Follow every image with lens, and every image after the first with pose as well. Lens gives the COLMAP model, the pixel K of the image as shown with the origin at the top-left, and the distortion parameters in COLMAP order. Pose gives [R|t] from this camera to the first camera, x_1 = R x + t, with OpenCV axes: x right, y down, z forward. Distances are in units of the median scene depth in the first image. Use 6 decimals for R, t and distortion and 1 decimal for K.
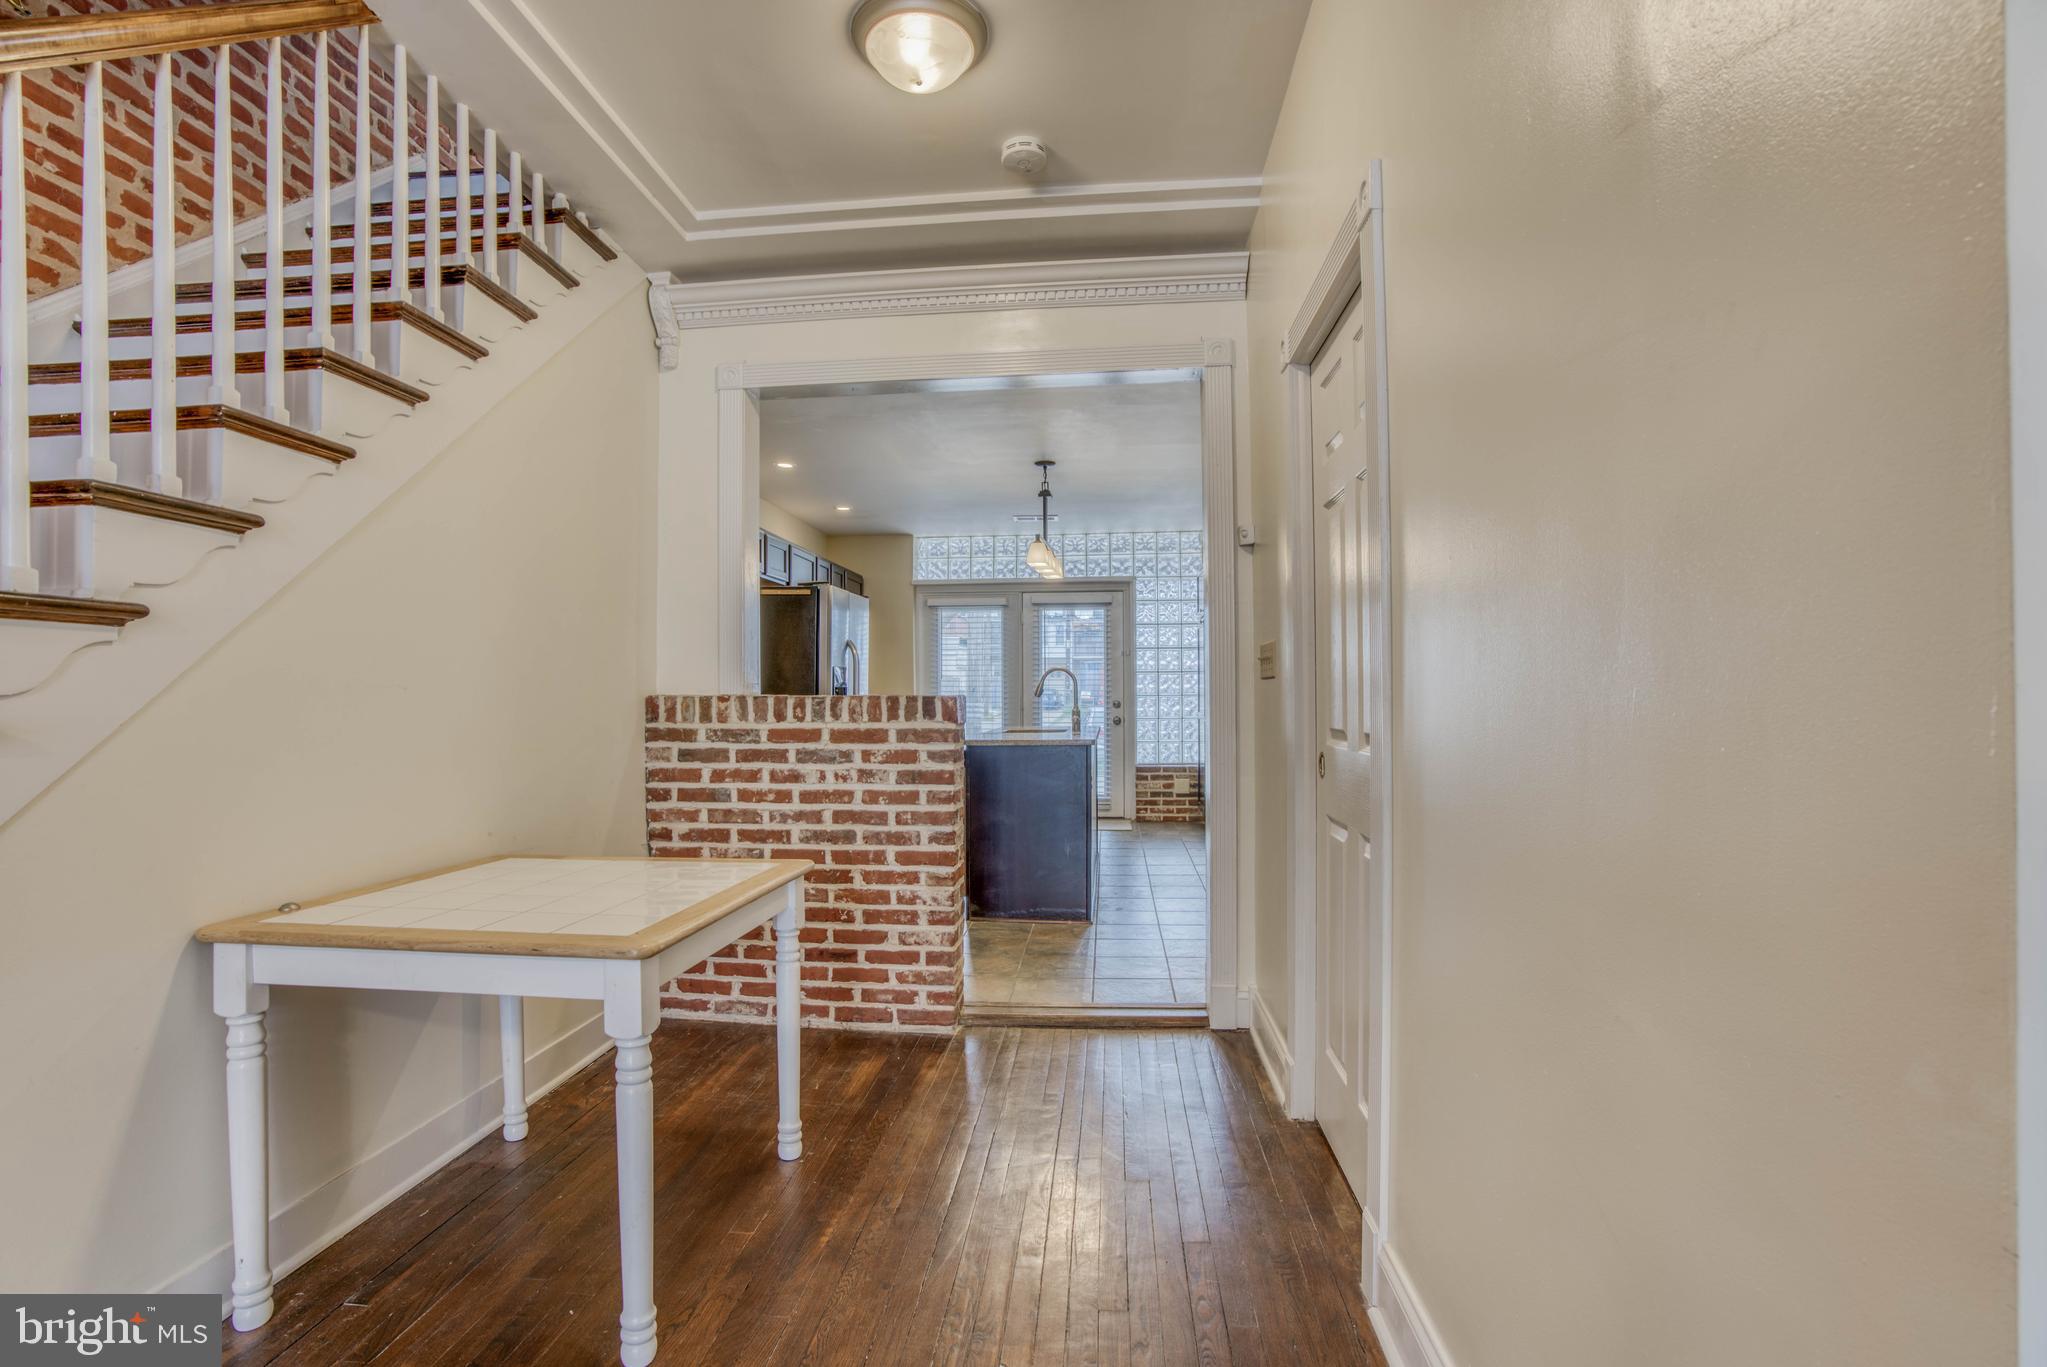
lens RADIAL K [[938.4, 0, 1006.7], [0, 938.4, 688.0], [0, 0, 1]] dist [-0.063497, 0.020443]
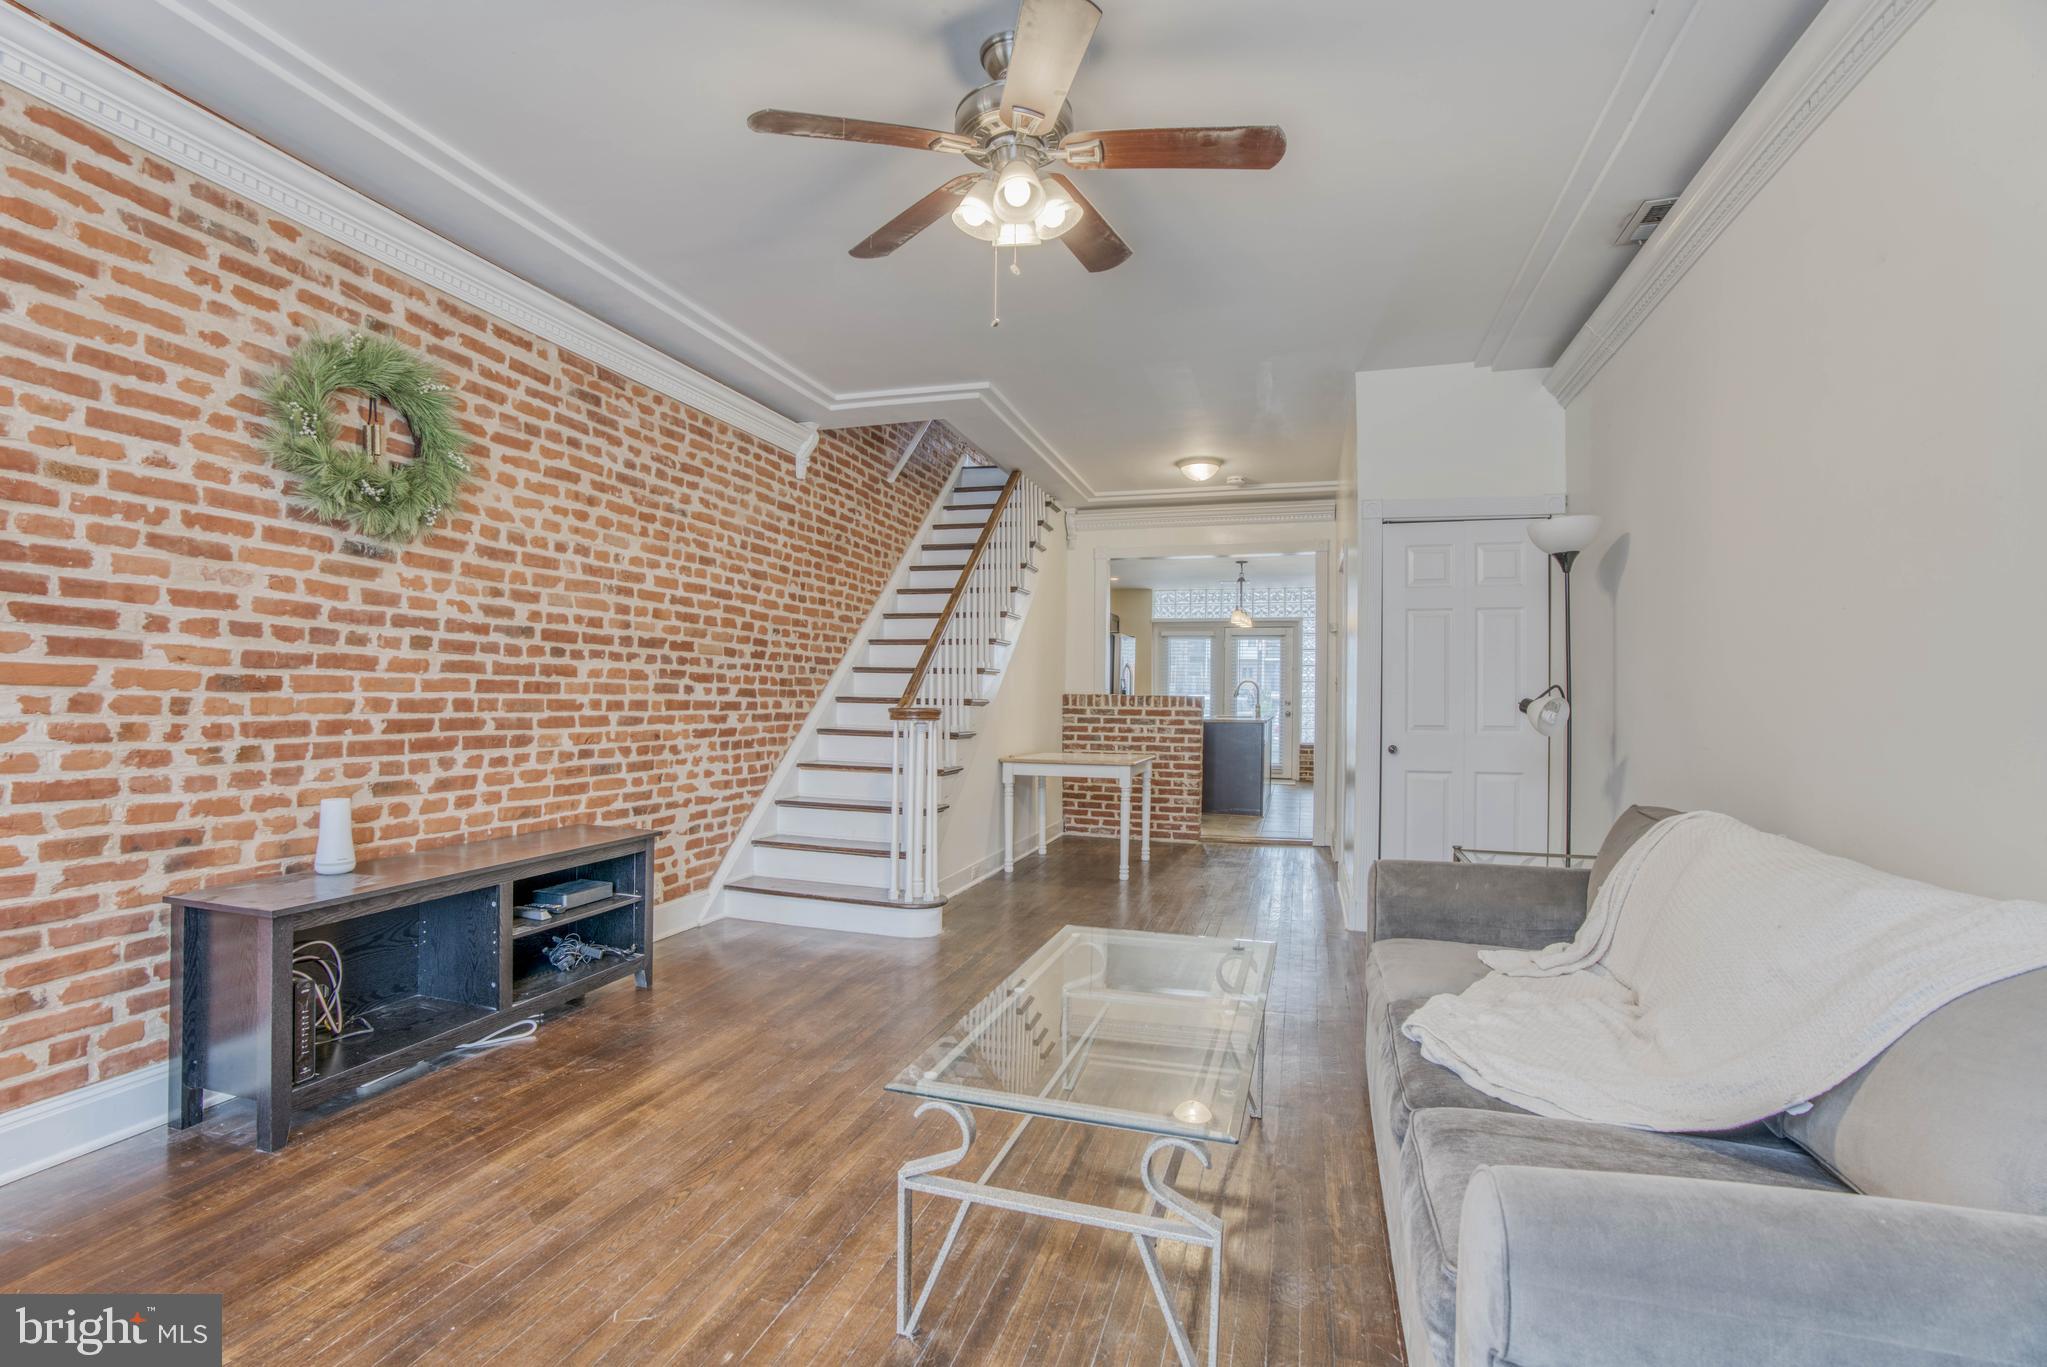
lens RADIAL K [[938.4, 0, 1012.7], [0, 938.4, 685.4], [0, 0, 1]] dist [-0.063497, 0.020443]
pose [[0.981153, 0.014943, -0.192654, -0.064657], [-0.015032, 0.999887, 0.001004, -0.013436], [0.192647, 0.001911, 0.981266, -1.313828]]
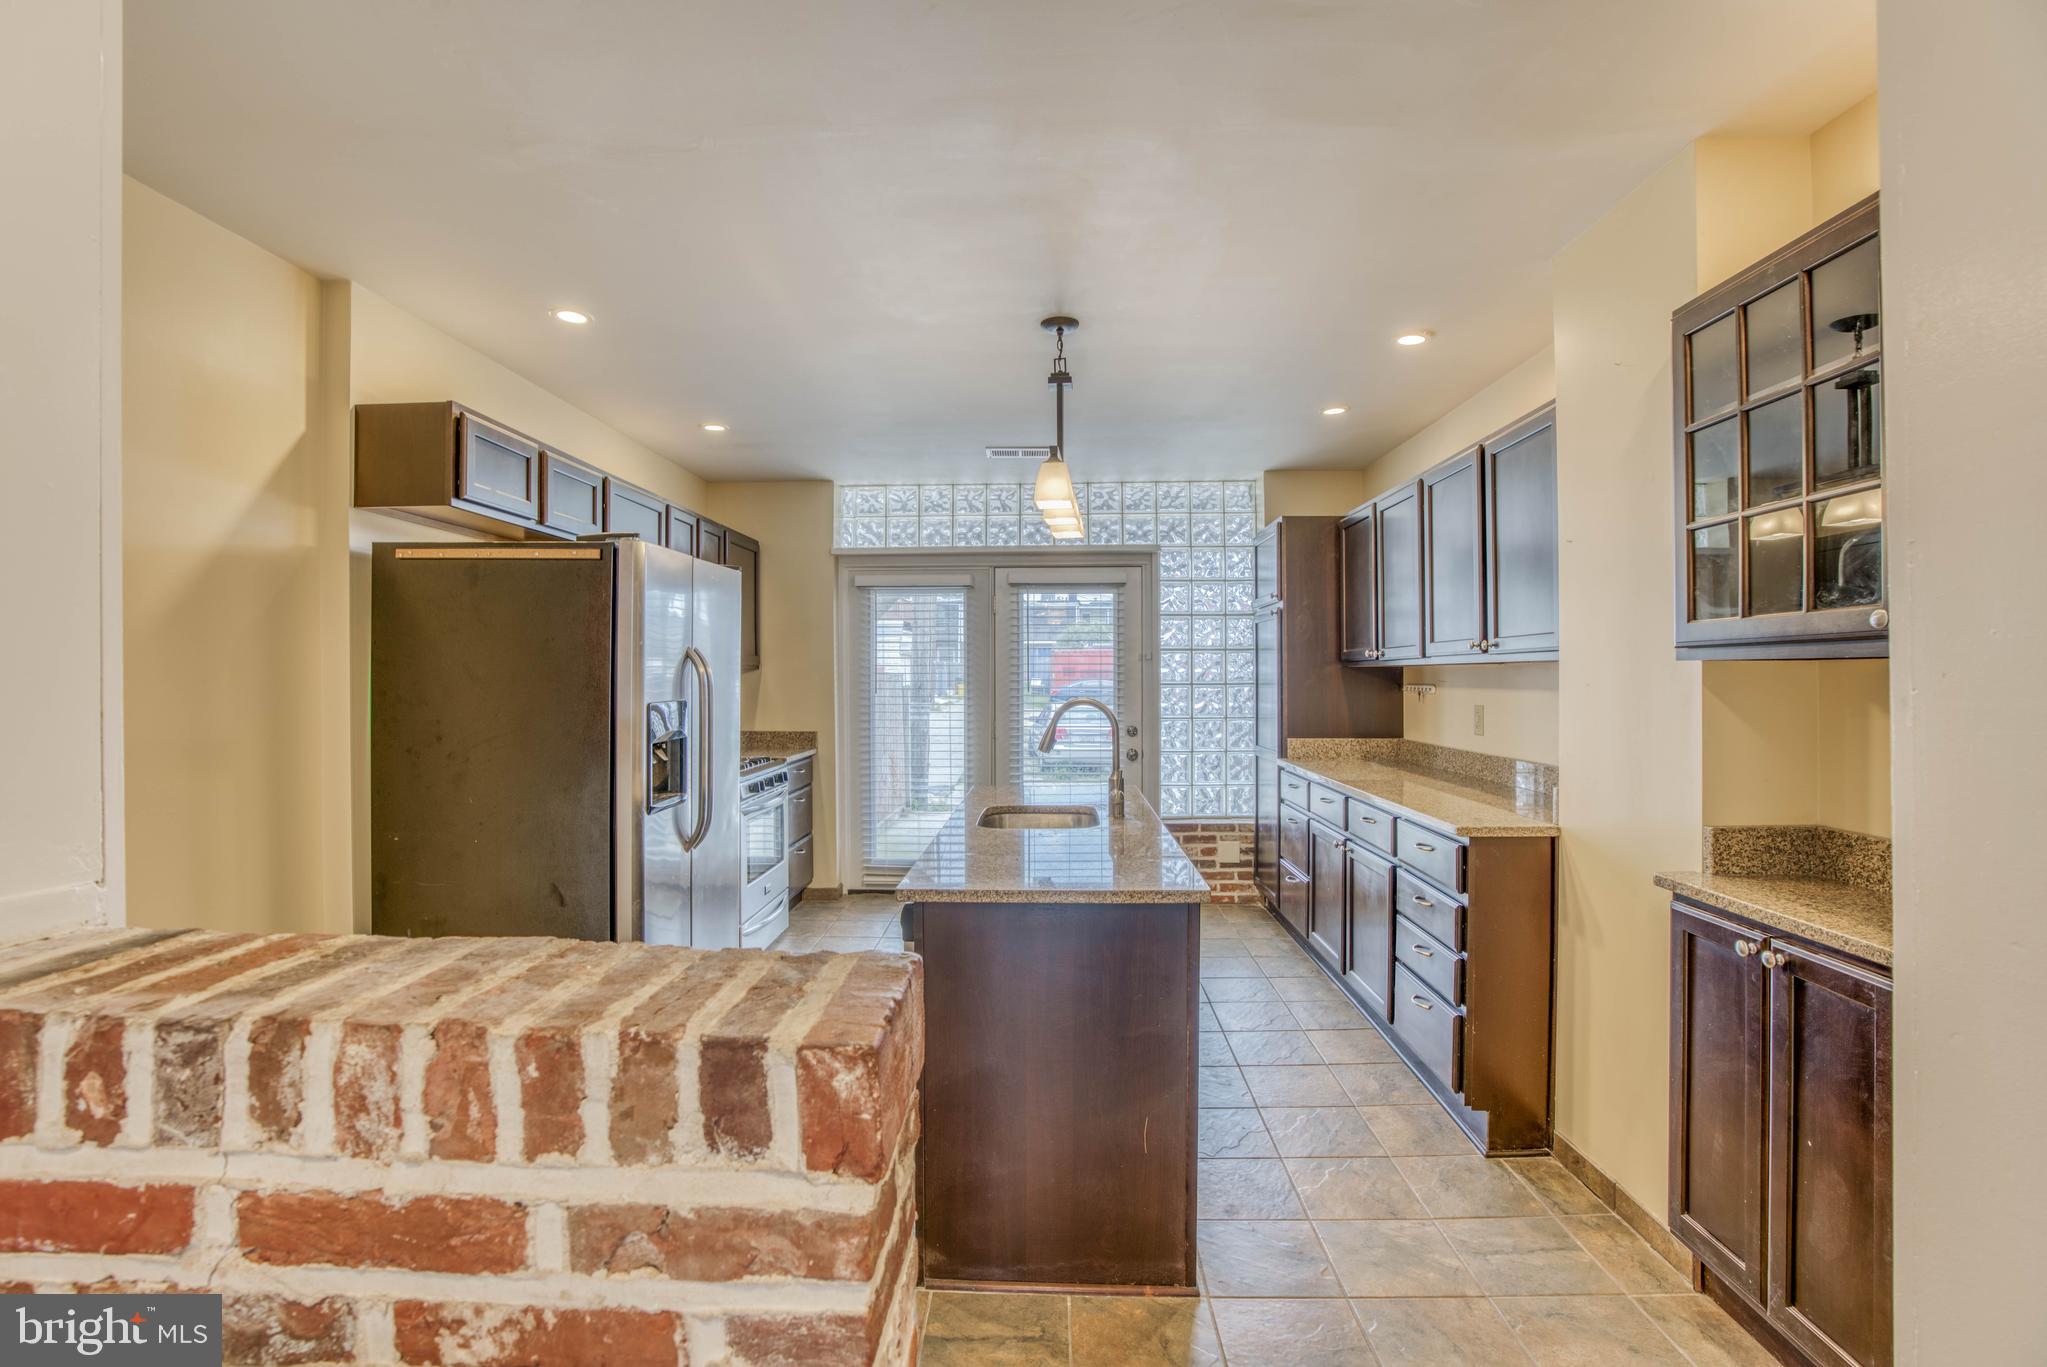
lens RADIAL K [[938.4, 0, 1012.1], [0, 938.4, 672.1], [0, 0, 1]] dist [-0.063497, 0.020443]
pose [[0.997824, 0.001604, 0.065910, -0.037664], [-0.001683, 0.999998, 0.001151, -0.065096], [-0.065908, -0.001260, 0.997825, 0.789099]]
